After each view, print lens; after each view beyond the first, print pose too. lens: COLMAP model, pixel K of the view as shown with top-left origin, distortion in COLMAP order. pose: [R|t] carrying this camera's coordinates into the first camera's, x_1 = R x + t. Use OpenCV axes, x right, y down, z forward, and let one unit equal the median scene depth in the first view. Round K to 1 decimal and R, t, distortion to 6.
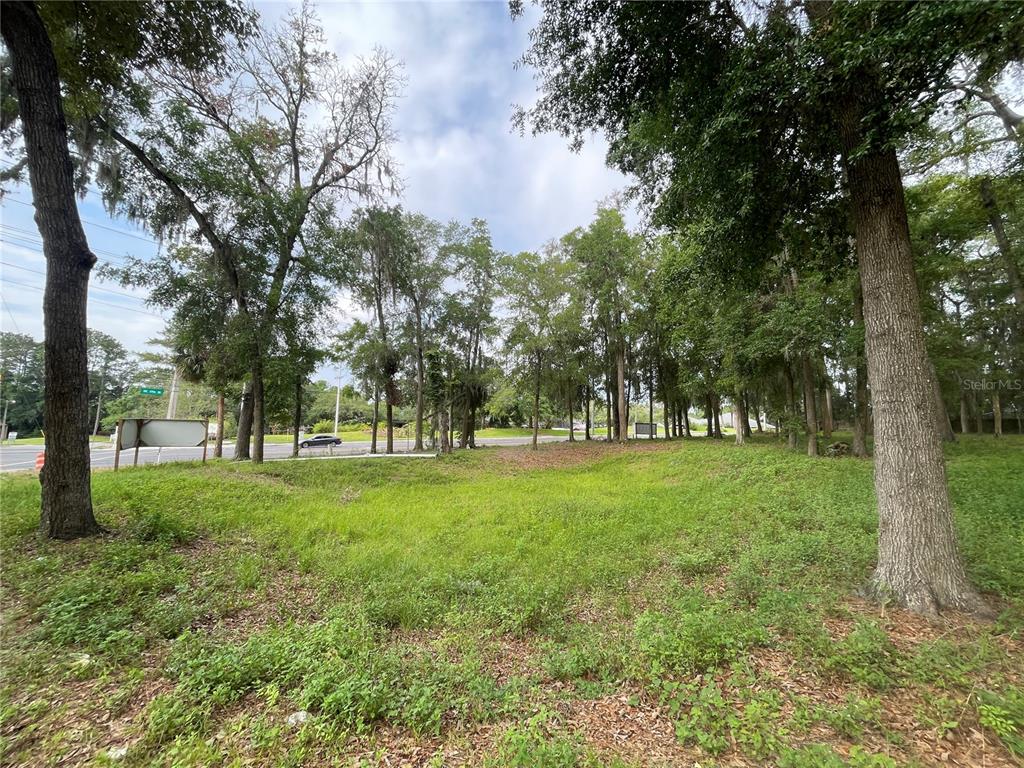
lens RADIAL K [[413.6, 0, 513.1], [0, 413.6, 382.1], [0, 0, 1]] dist [-0.000554, -0.000879]
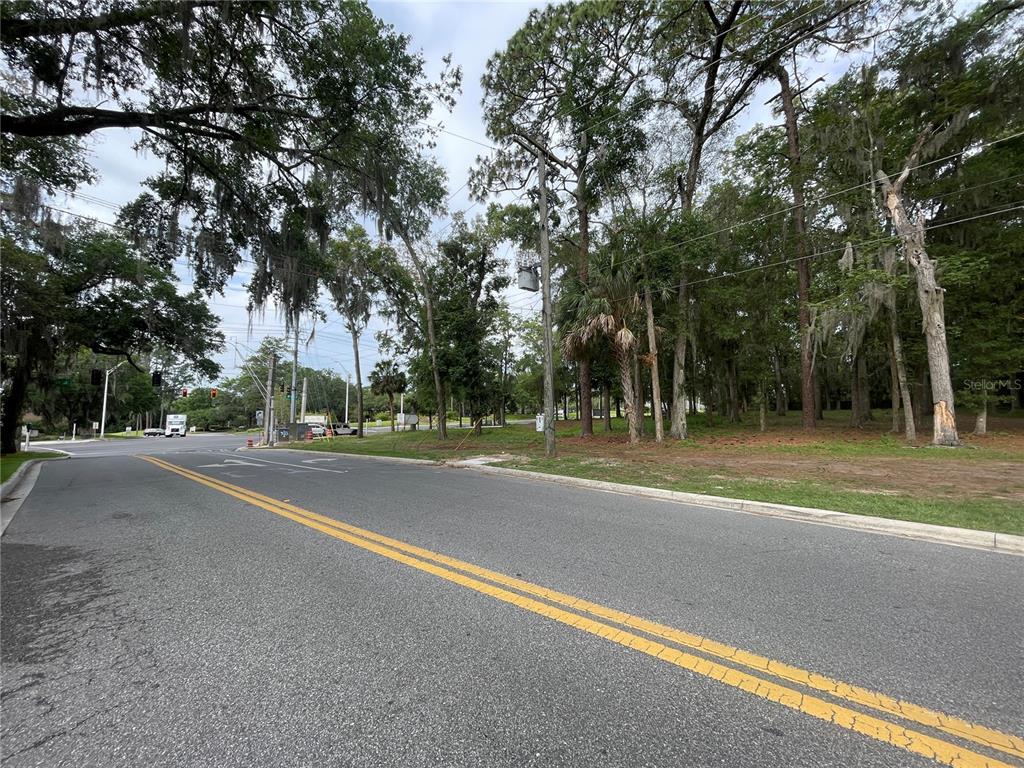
lens RADIAL K [[413.6, 0, 512.7], [0, 413.6, 381.4], [0, 0, 1]] dist [-0.000554, -0.000879]
pose [[0.998365, -0.015280, 0.055074, -0.135570], [0.013411, 0.999327, 0.034145, -0.085403], [-0.055559, -0.033351, 0.997898, -0.724598]]
